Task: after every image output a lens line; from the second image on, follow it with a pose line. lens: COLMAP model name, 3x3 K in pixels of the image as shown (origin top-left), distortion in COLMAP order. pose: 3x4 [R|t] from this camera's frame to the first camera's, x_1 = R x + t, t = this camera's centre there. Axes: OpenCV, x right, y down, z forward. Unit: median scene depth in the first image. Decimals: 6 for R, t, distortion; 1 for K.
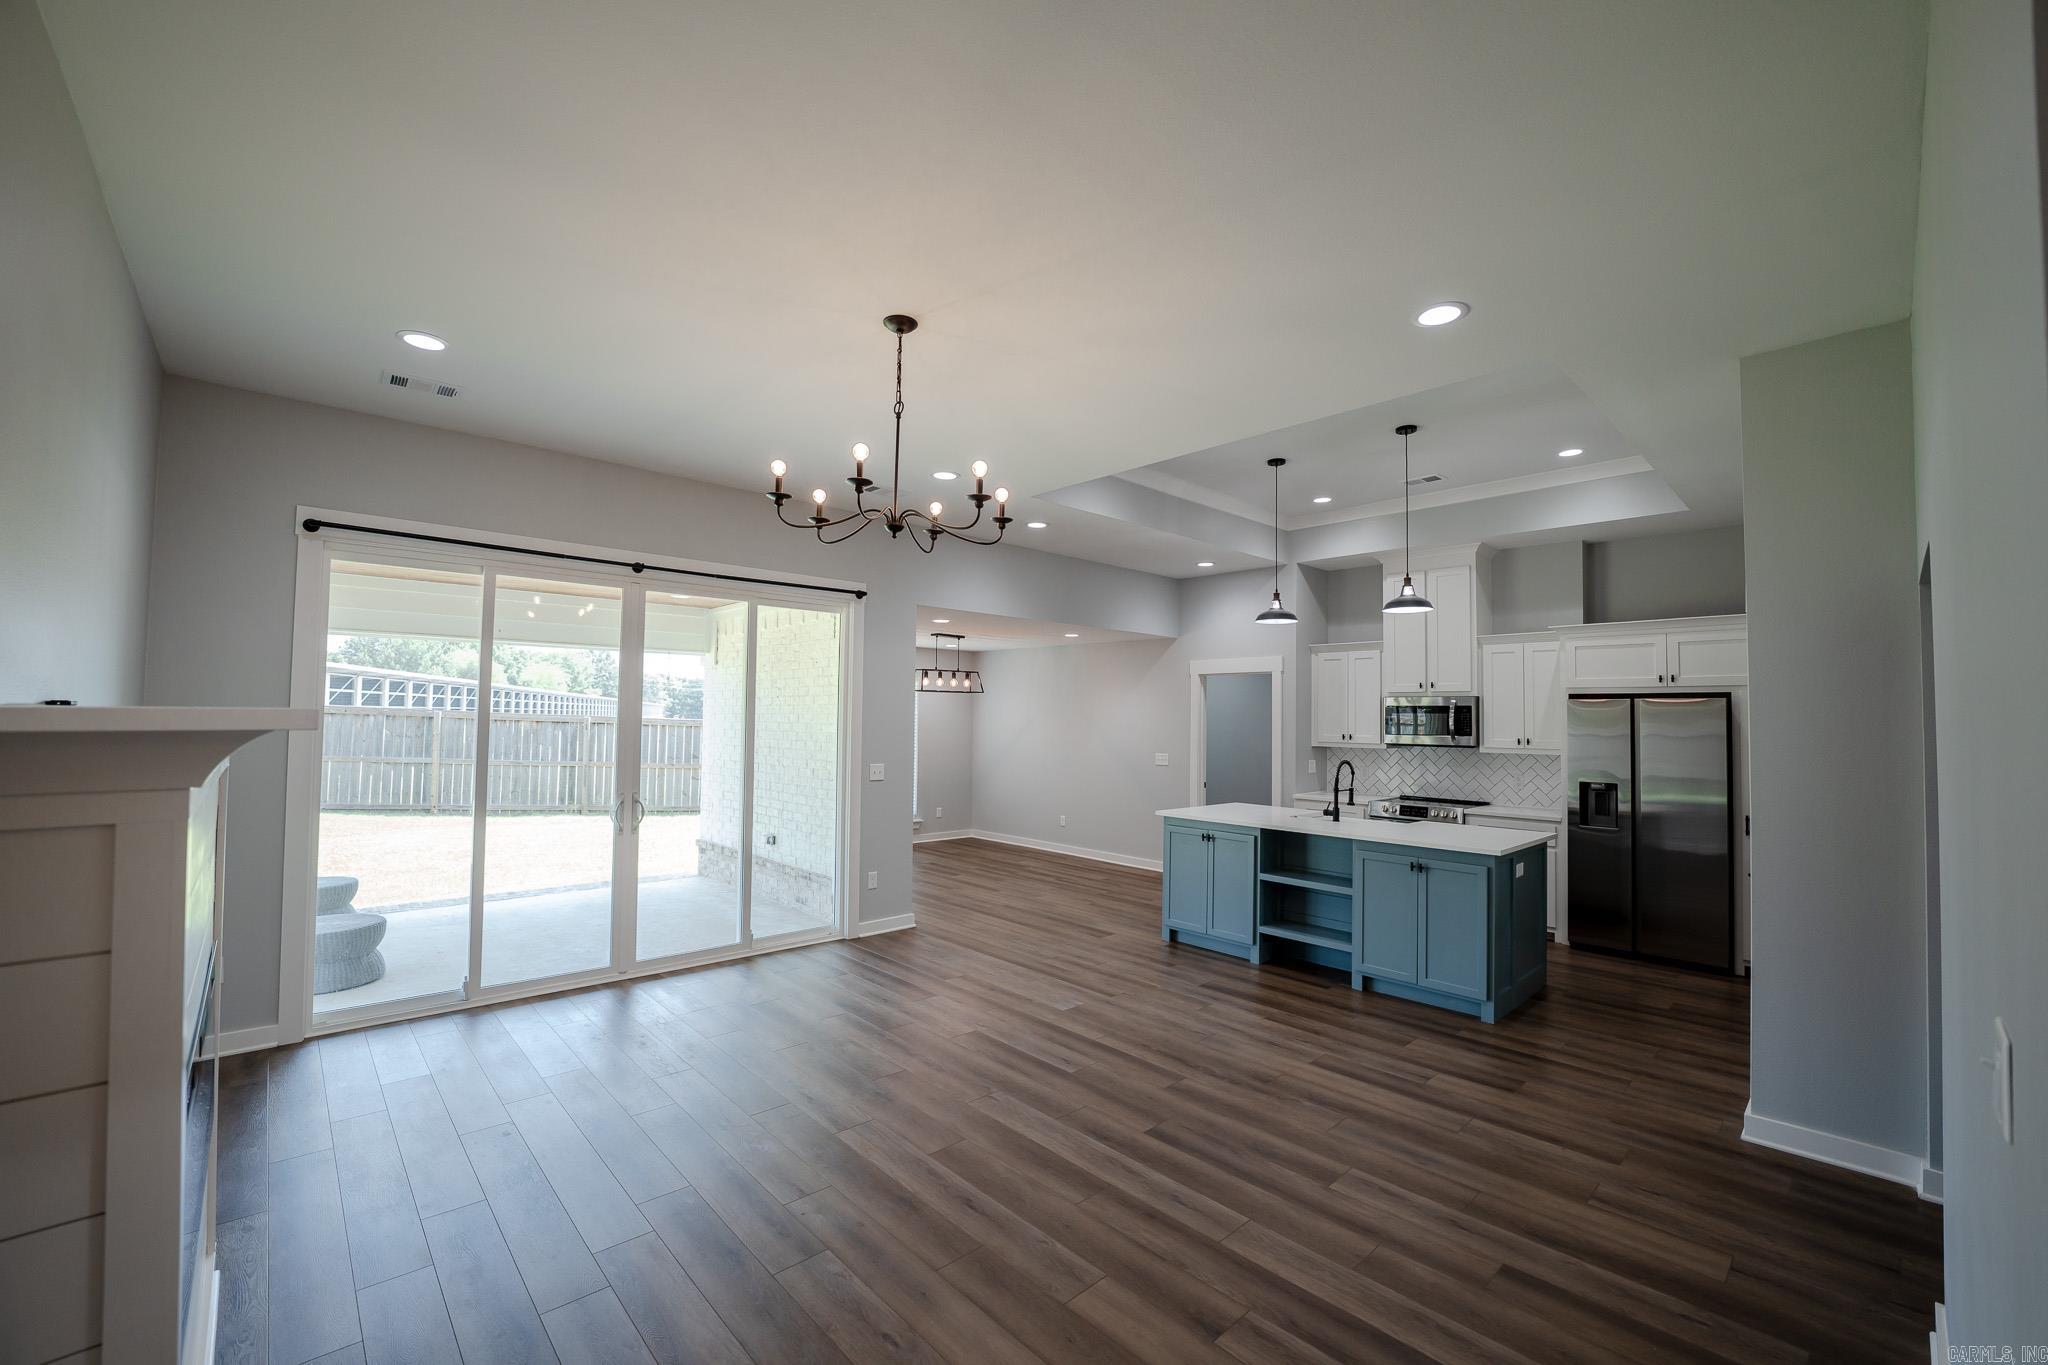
lens RADIAL K [[827.4, 0, 1024.6], [0, 827.4, 685.8], [0, 0, 1]] dist [-0.030925, 0.003558]
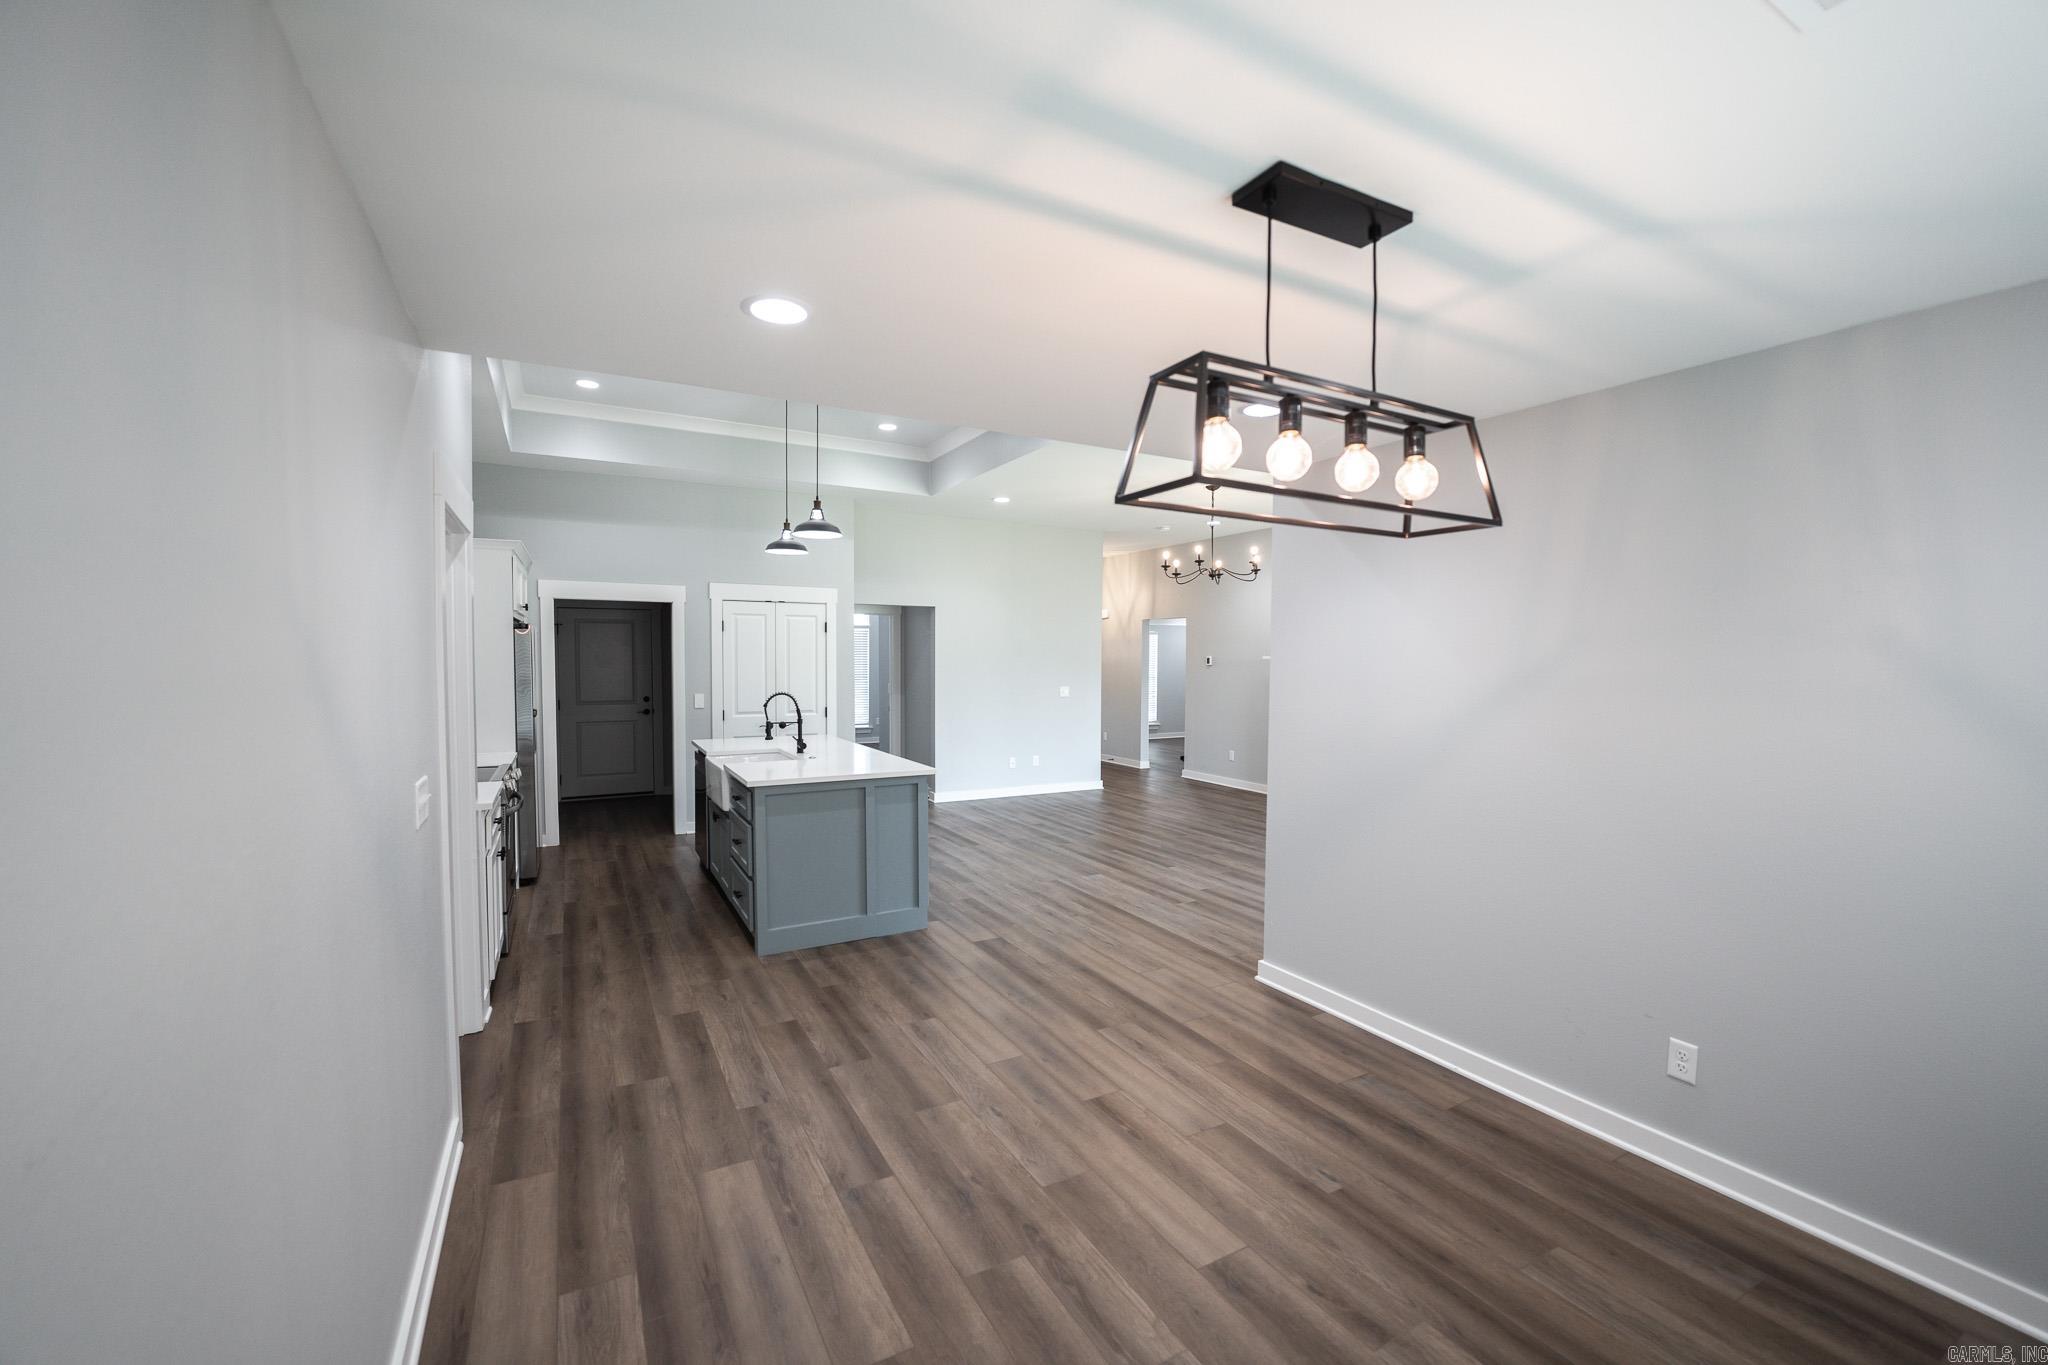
lens RADIAL K [[827.4, 0, 1024.6], [0, 827.4, 685.8], [0, 0, 1]] dist [-0.030925, 0.003558]
pose [[-0.970435, -0.028008, 0.239731, -0.119310], [-0.028265, 0.999598, 0.002365, 0.075593], [-0.239701, -0.004481, -0.970836, 1.927177]]
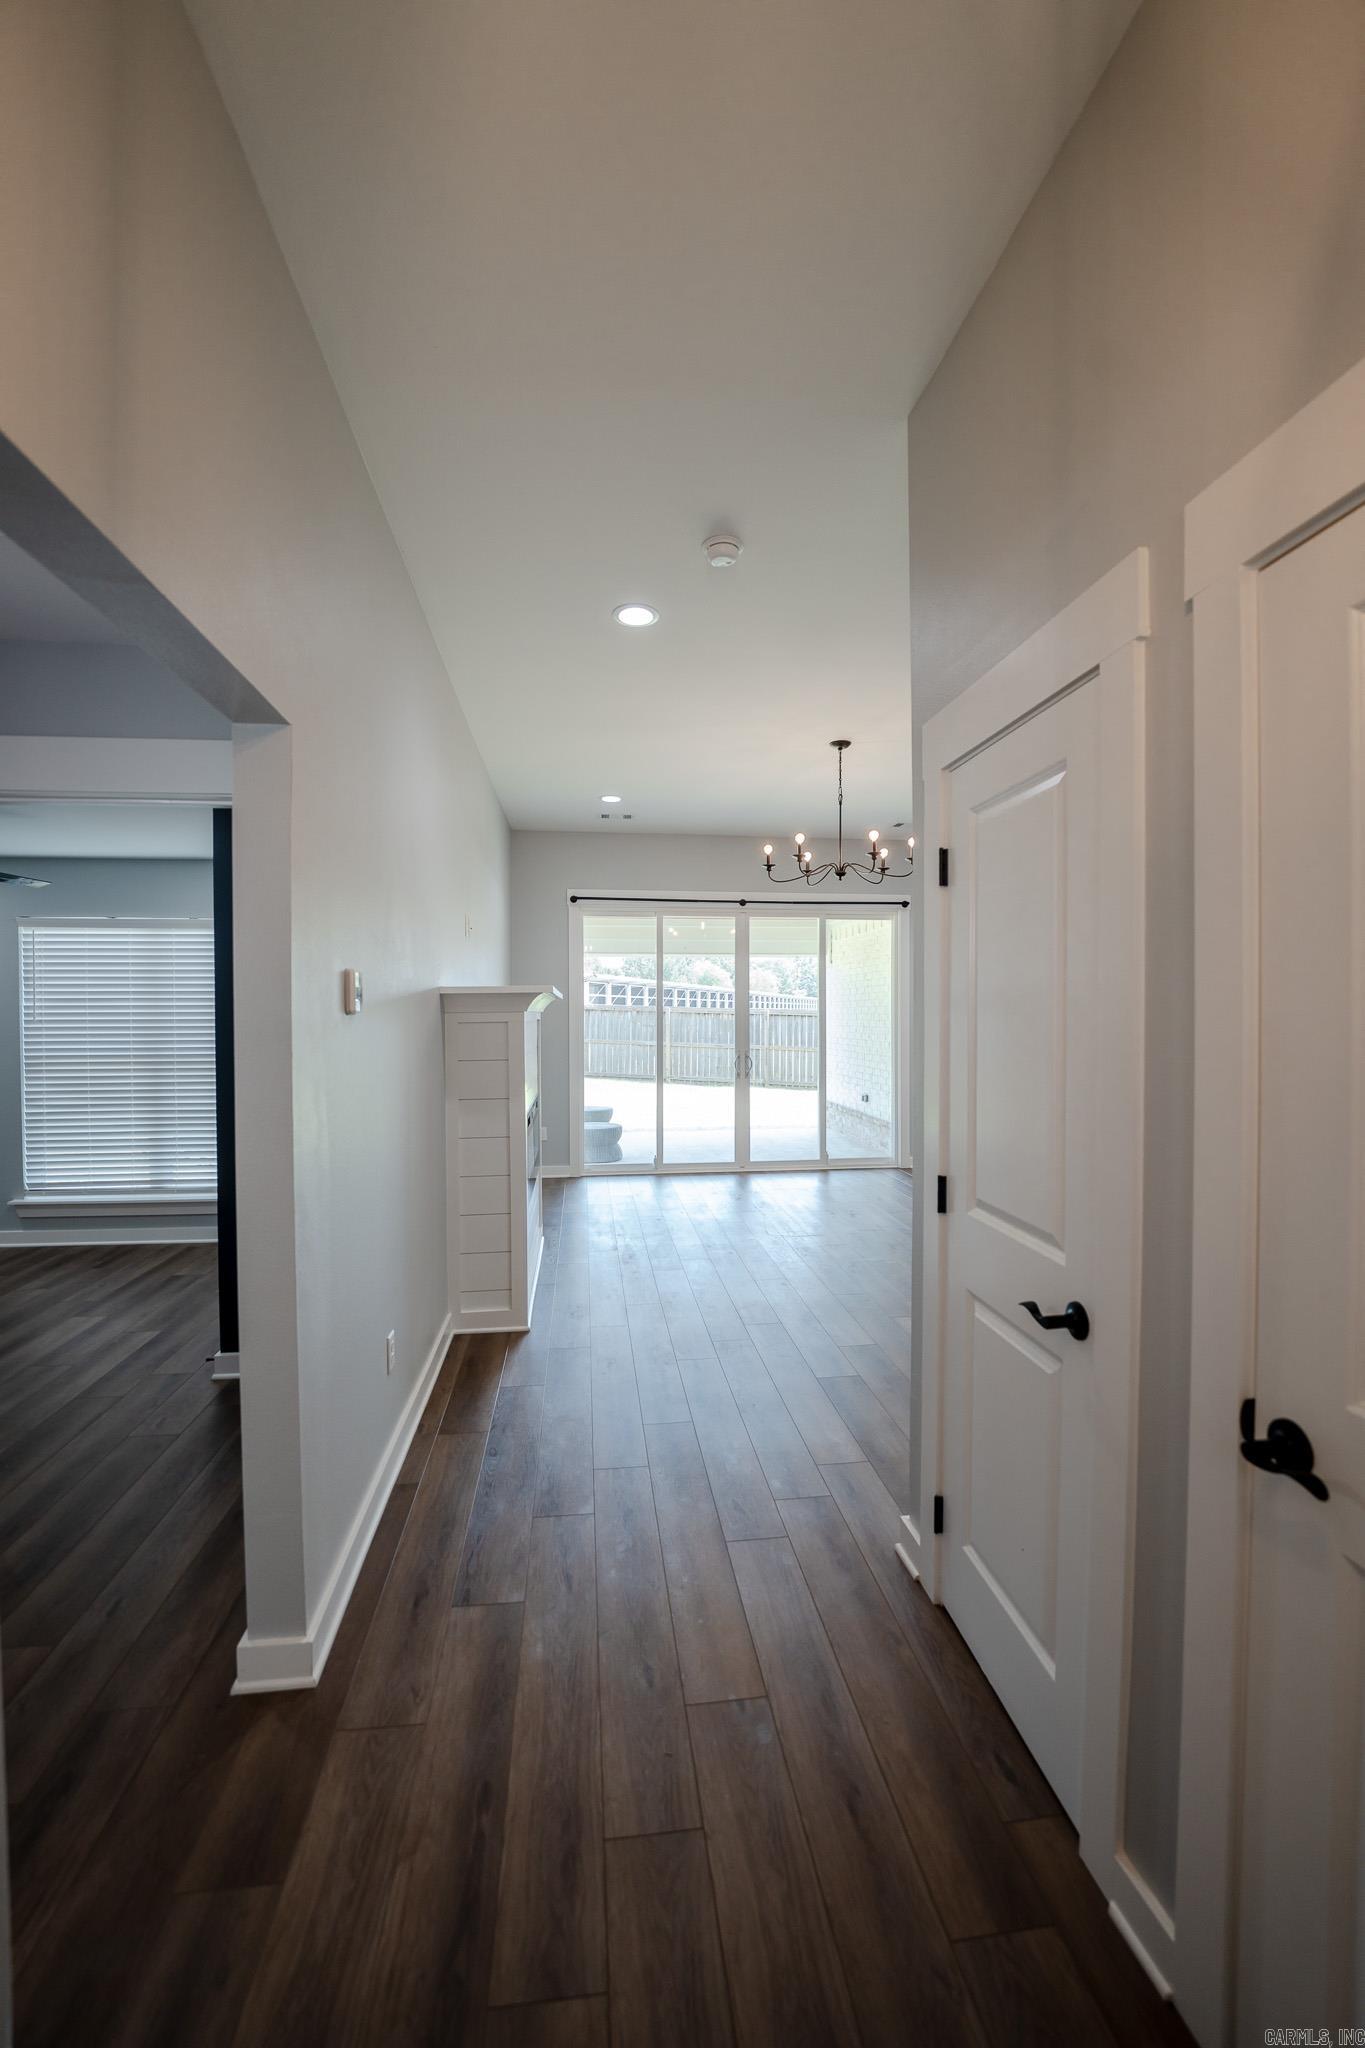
lens RADIAL K [[827.4, 0, 688.9], [0, 827.4, 1023.8], [0, 0, 1]] dist [-0.030925, 0.003558]
pose [[0.812360, -0.008848, -0.583089, 0.305640], [0.038611, 0.998507, 0.038642, 0.015094], [0.581876, -0.053905, 0.811489, -0.279051]]
